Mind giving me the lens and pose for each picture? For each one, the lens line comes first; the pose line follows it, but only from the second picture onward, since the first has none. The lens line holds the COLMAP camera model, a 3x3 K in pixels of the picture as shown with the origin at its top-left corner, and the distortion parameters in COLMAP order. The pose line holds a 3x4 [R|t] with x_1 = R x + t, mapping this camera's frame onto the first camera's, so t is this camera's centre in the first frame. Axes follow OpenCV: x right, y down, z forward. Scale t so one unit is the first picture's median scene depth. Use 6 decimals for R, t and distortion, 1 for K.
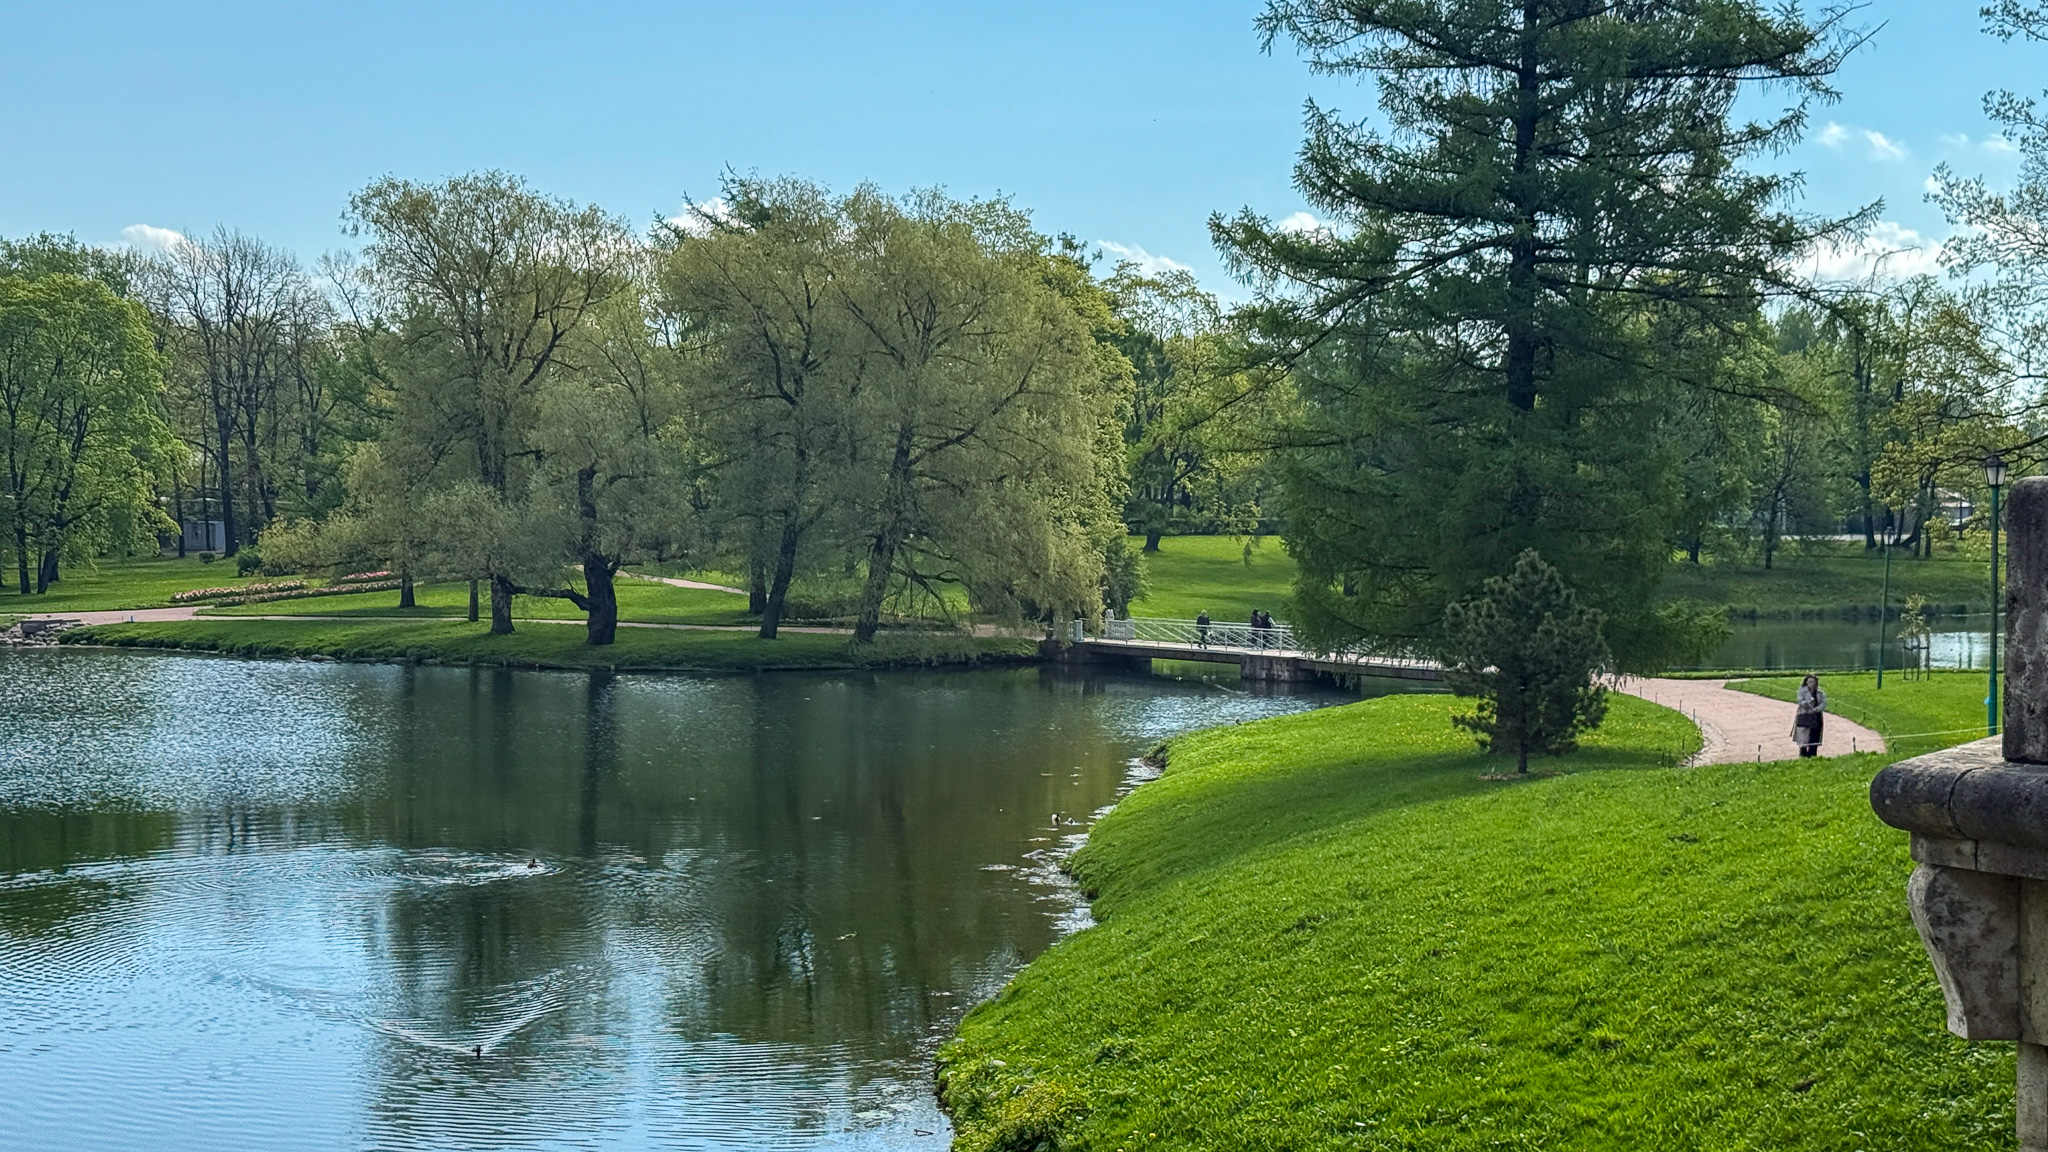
lens RADIAL K [[2886.4, 0, 985.7], [0, 2886.4, 547.8], [0, 0, 1]] dist [0.155248, 0.000000]
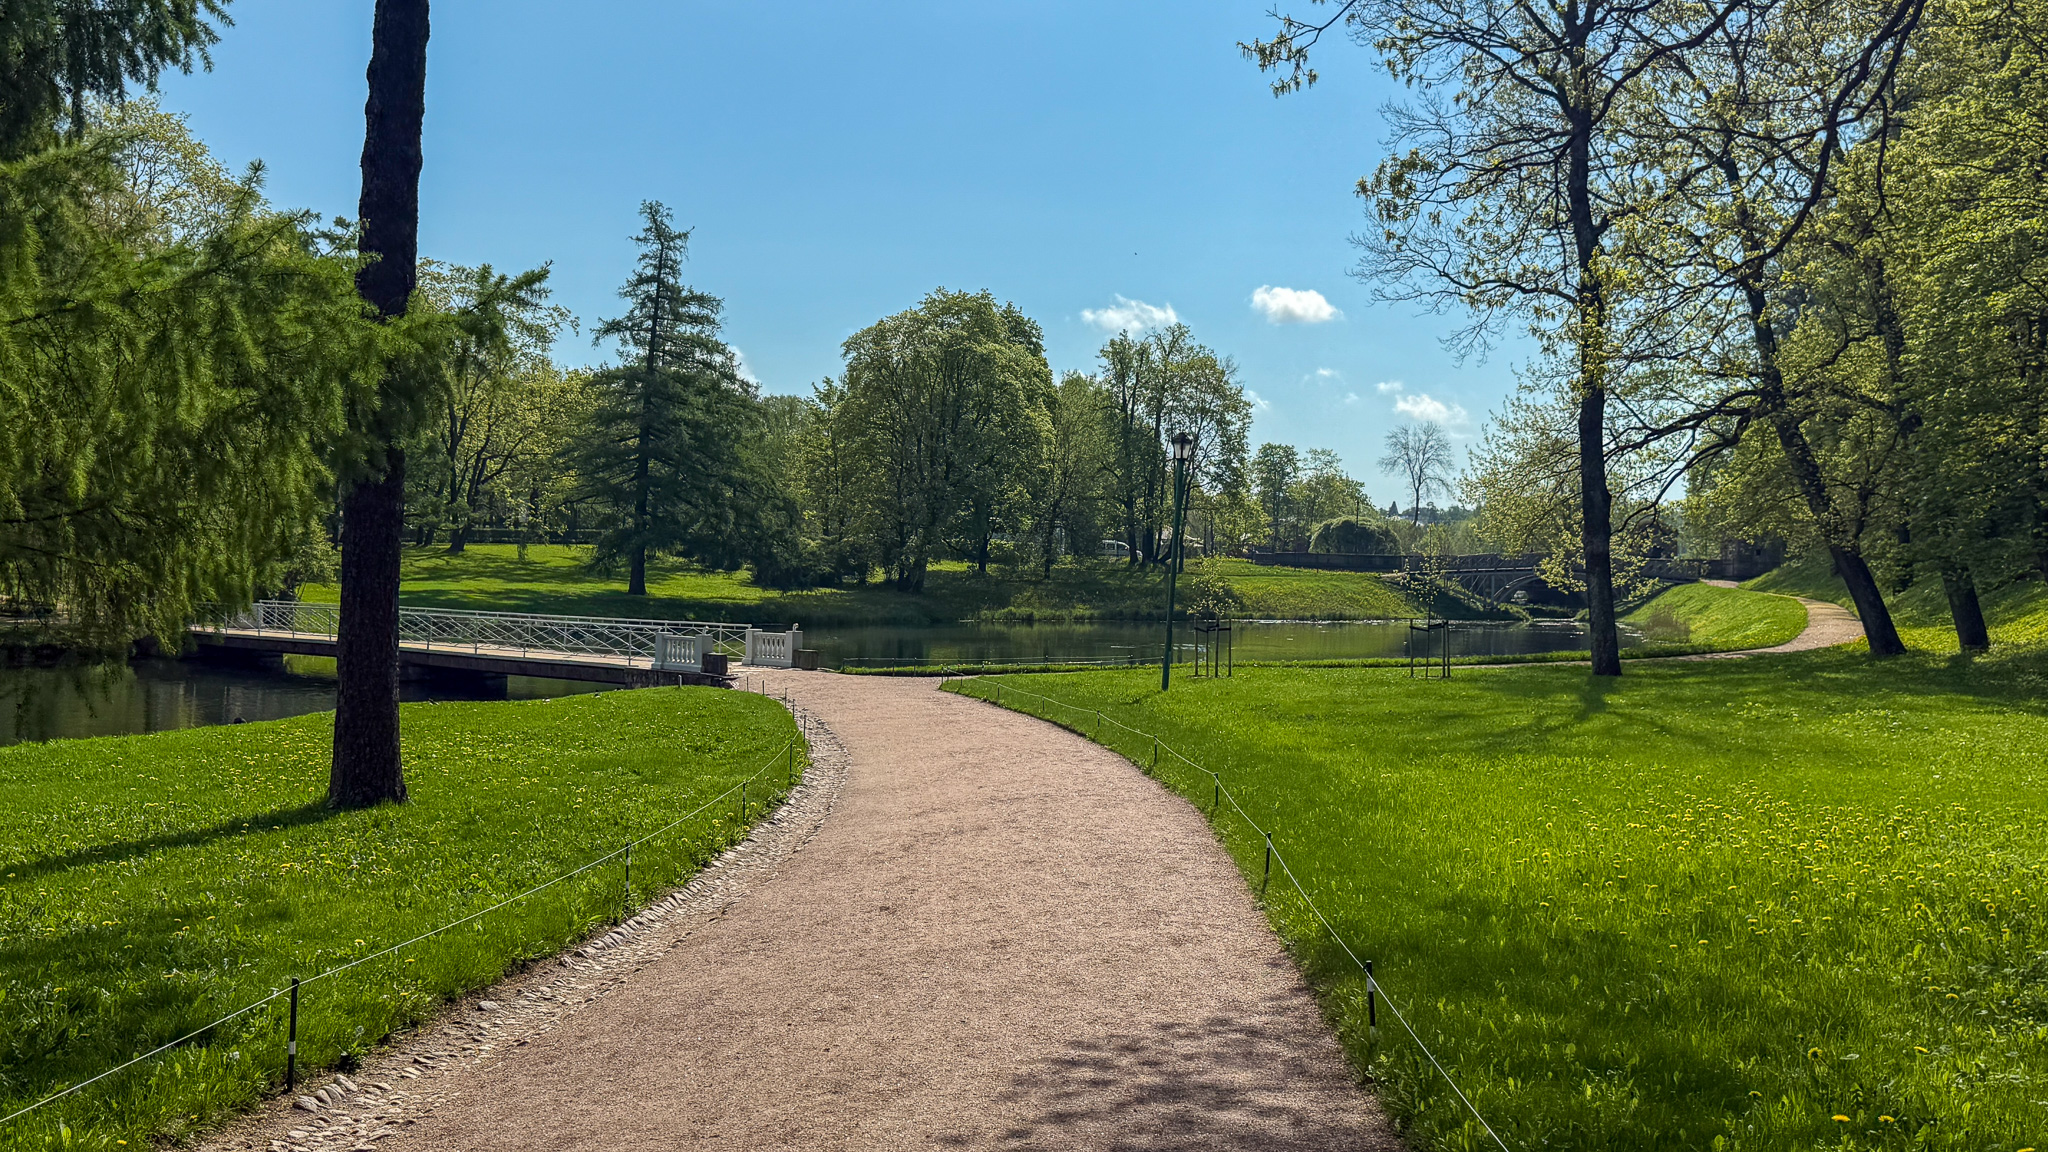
lens RADIAL K [[1968.3, 0, 1023.0], [0, 1968.3, 580.2], [0, 0, 1]] dist [0.005298, 0.000000]
pose [[0.970979, 0.012150, 0.238855, 0.071343], [-0.010690, 0.999915, -0.007410, 0.011516], [-0.238925, 0.004642, 0.971027, 0.244323]]
